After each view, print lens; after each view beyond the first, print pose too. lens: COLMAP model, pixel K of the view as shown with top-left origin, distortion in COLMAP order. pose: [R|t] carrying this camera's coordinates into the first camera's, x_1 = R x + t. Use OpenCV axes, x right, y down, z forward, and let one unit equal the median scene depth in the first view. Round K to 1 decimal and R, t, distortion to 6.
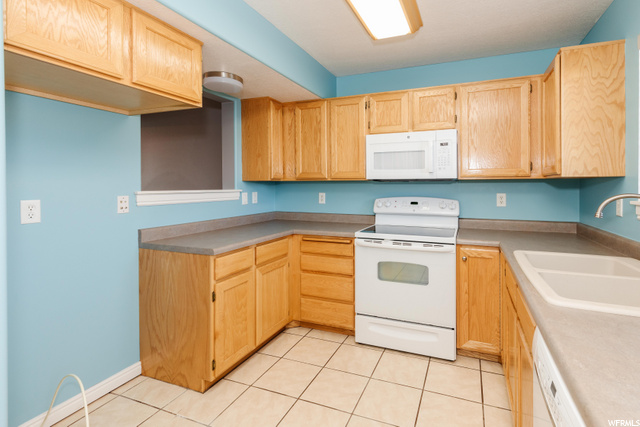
lens RADIAL K [[285.7, 0, 320.3], [0, 285.7, 185.9], [0, 0, 1]] dist [-0.000591, -0.000047]
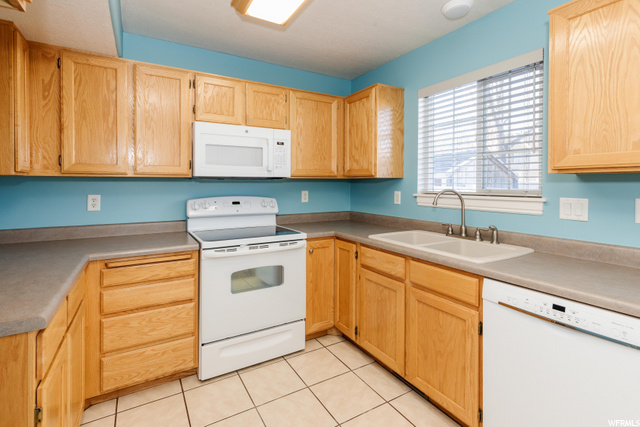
lens RADIAL K [[306.8, 0, 320.3], [0, 306.8, 184.2], [0, 0, 1]] dist [0.001701, 0.000238]
pose [[0.631682, -0.000351, 0.775228, -0.320897], [-0.000209, 1.000000, 0.000623, -0.001205], [-0.775228, -0.000556, 0.631682, 0.198013]]
